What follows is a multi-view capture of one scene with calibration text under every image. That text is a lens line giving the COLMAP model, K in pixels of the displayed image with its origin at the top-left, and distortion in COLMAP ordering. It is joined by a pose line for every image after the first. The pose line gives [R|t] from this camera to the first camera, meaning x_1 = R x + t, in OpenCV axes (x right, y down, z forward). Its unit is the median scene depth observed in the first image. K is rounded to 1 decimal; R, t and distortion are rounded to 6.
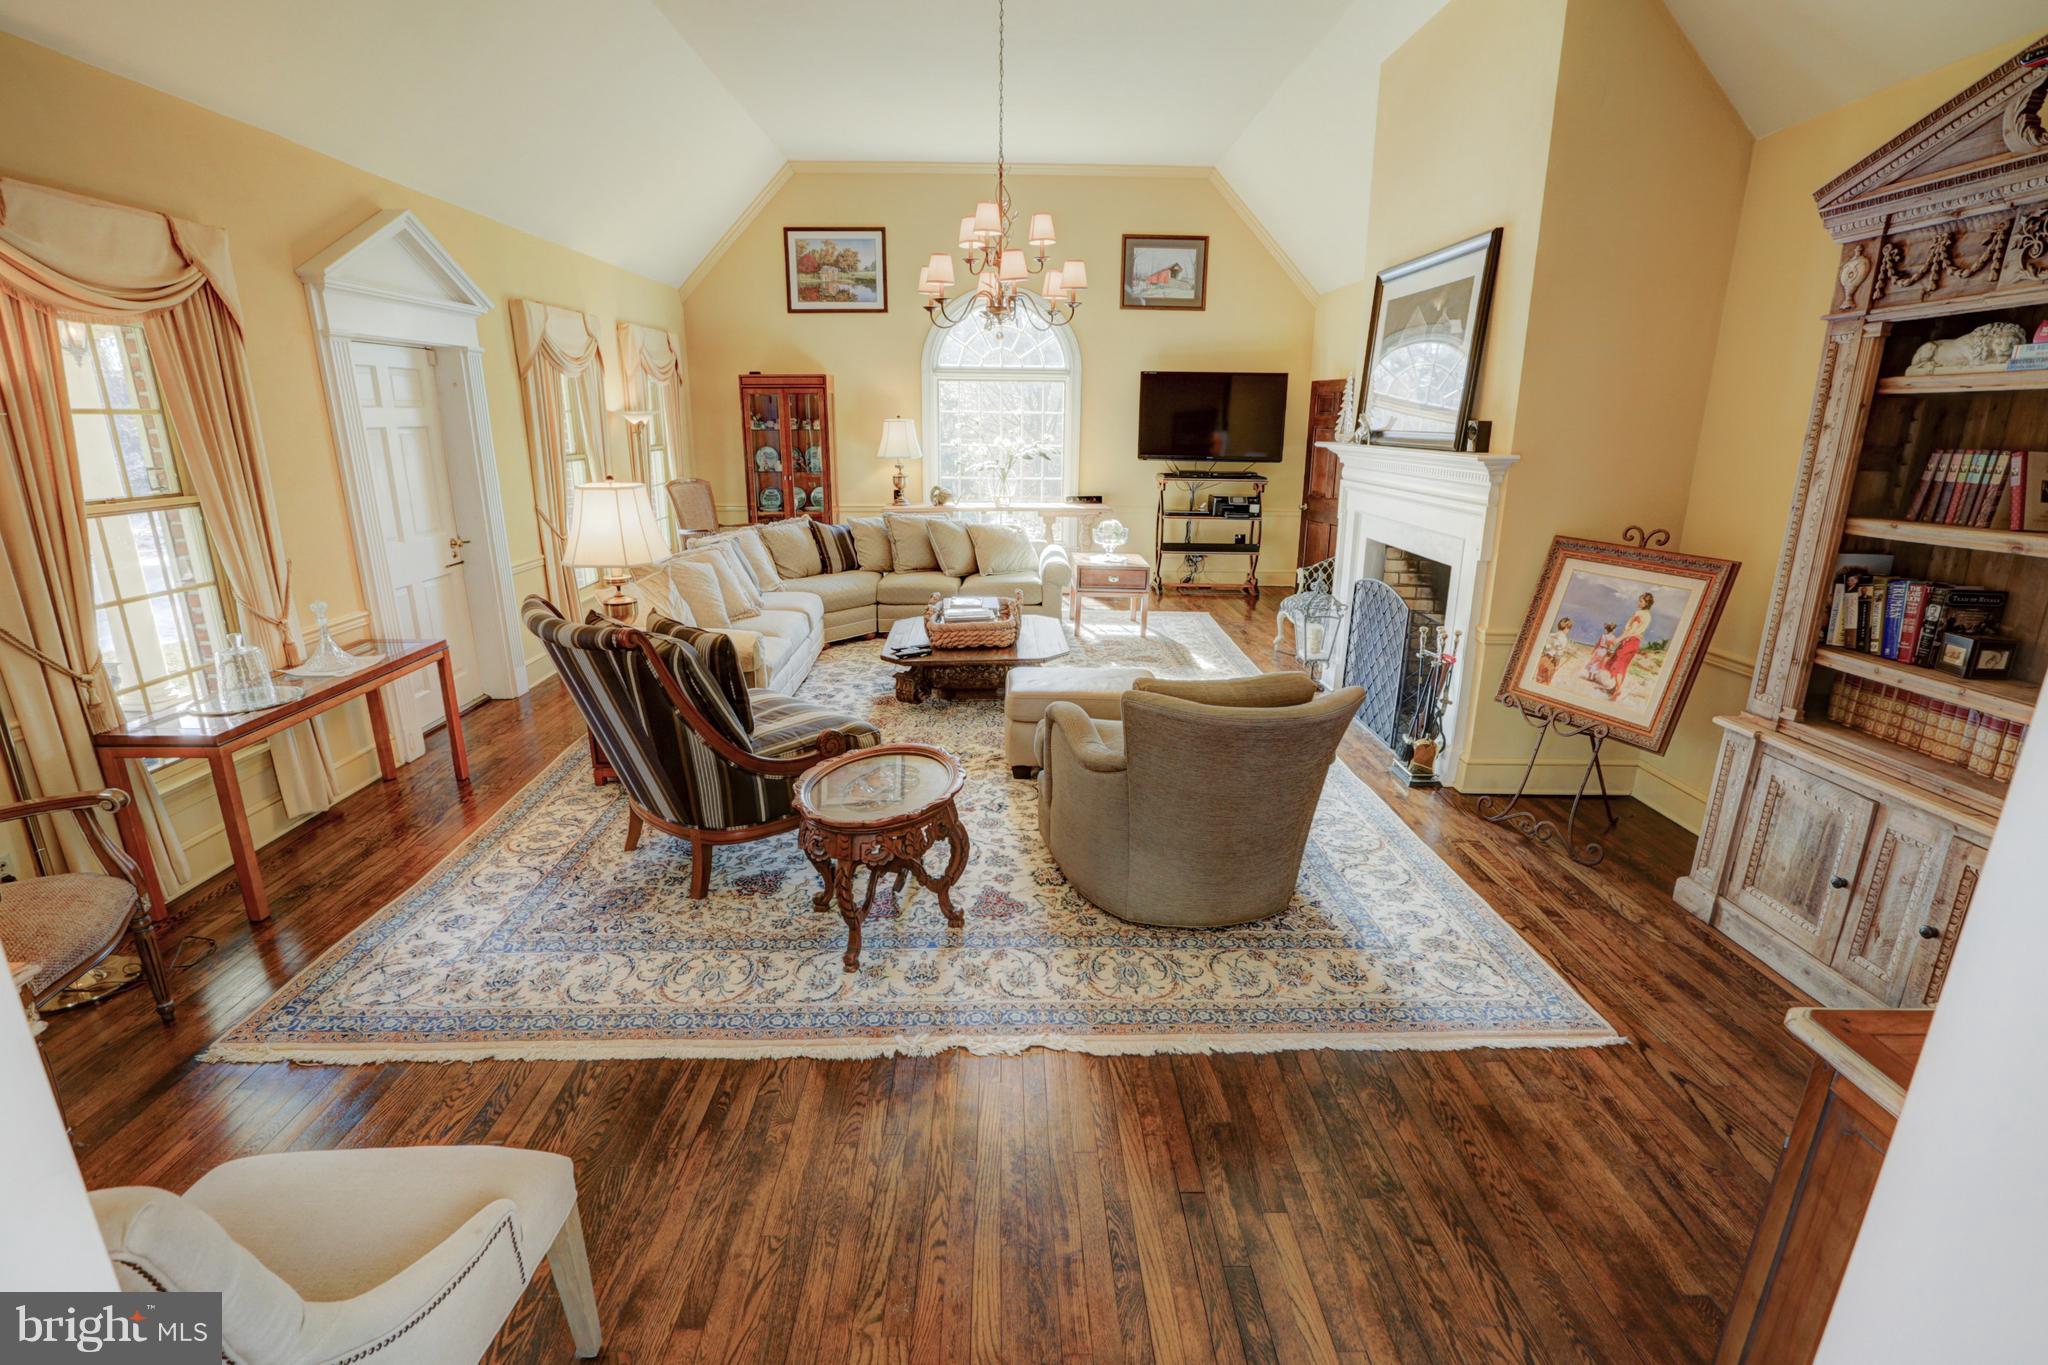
lens RADIAL K [[921.4, 0, 1009.6], [0, 921.4, 692.4], [0, 0, 1]] dist [-0.045277, 0.015923]
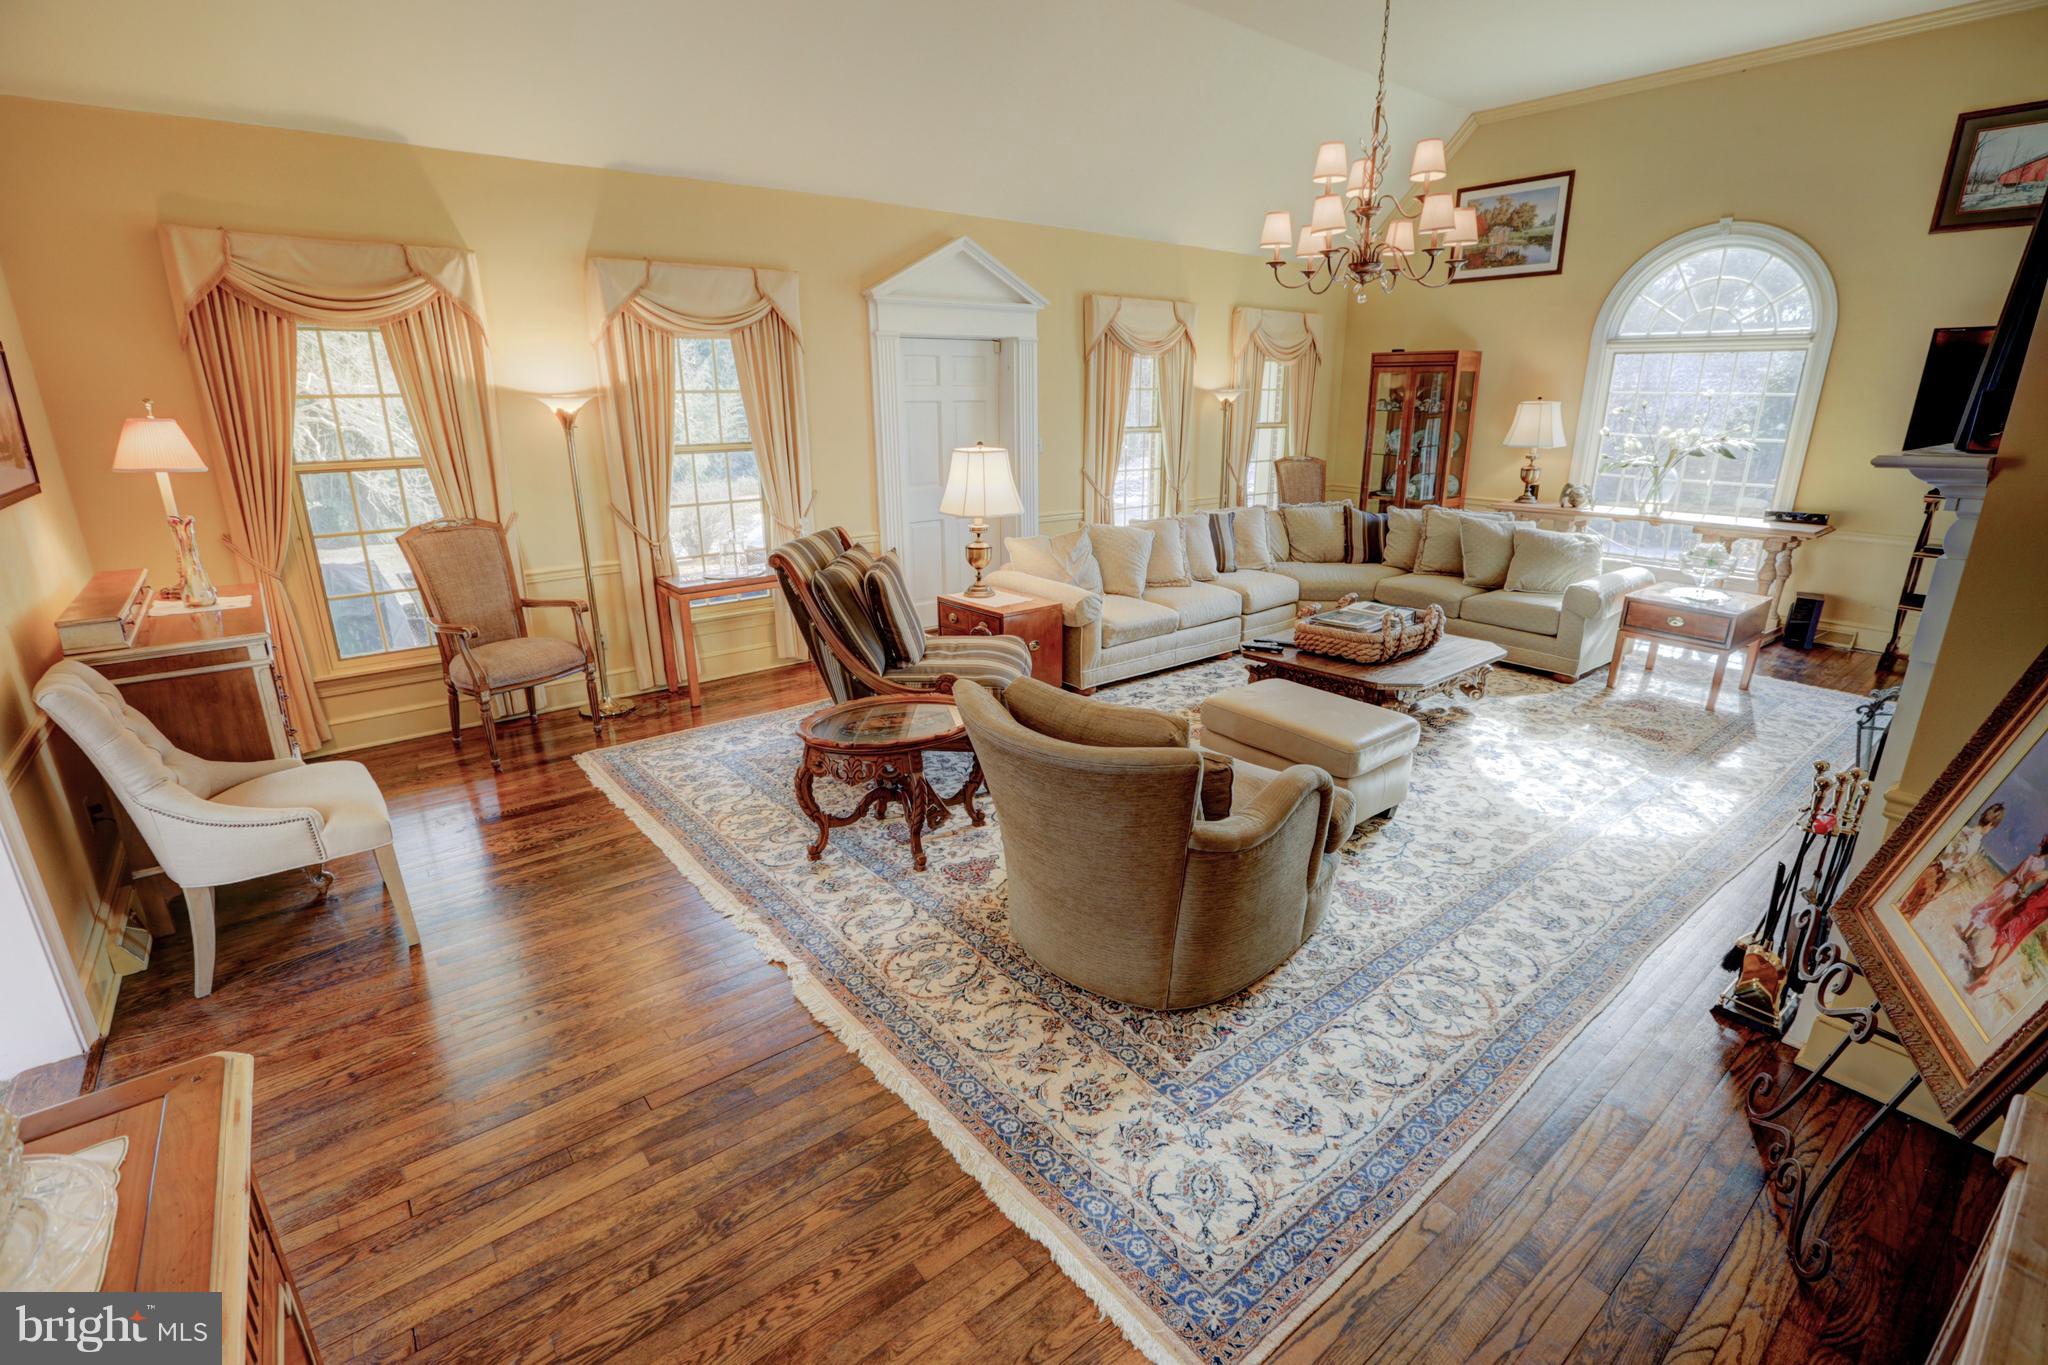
lens RADIAL K [[921.4, 0, 1035.5], [0, 921.4, 676.4], [0, 0, 1]] dist [-0.045277, 0.015923]
pose [[0.628149, 0.221421, -0.745924, 0.623226], [-0.220536, 0.970007, 0.102224, -0.082212], [0.746186, 0.100291, 0.658140, 0.306715]]
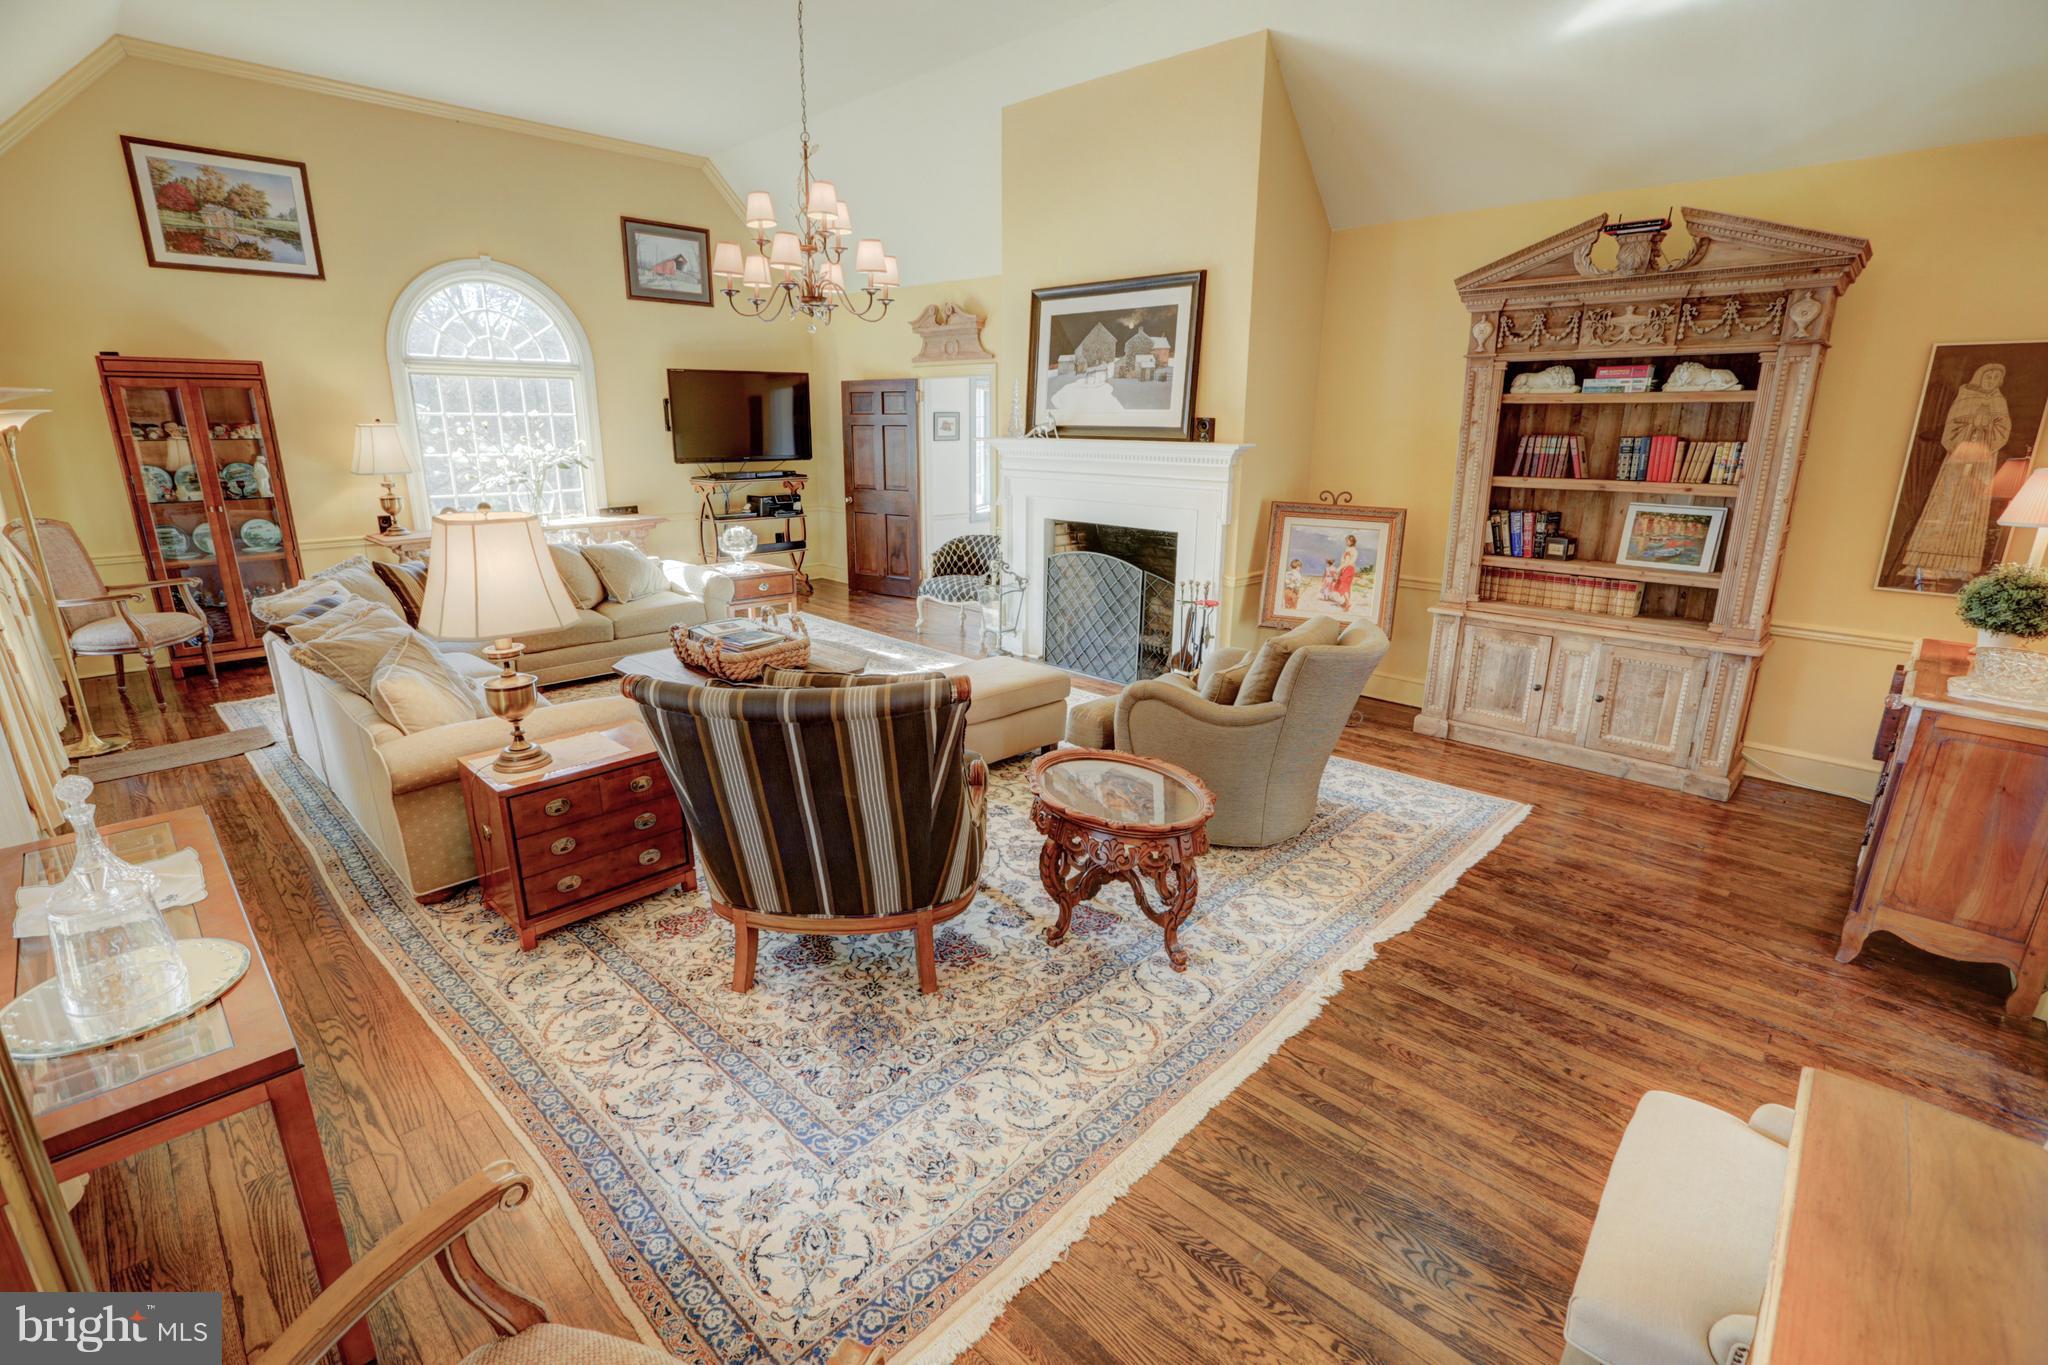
lens RADIAL K [[921.4, 0, 985.5], [0, 921.4, 696.1], [0, 0, 1]] dist [-0.045277, 0.015923]
pose [[0.725417, -0.199438, 0.658782, -0.691139], [0.196461, 0.977281, 0.079528, -0.082126], [-0.659676, 0.071734, 0.748118, 0.274980]]
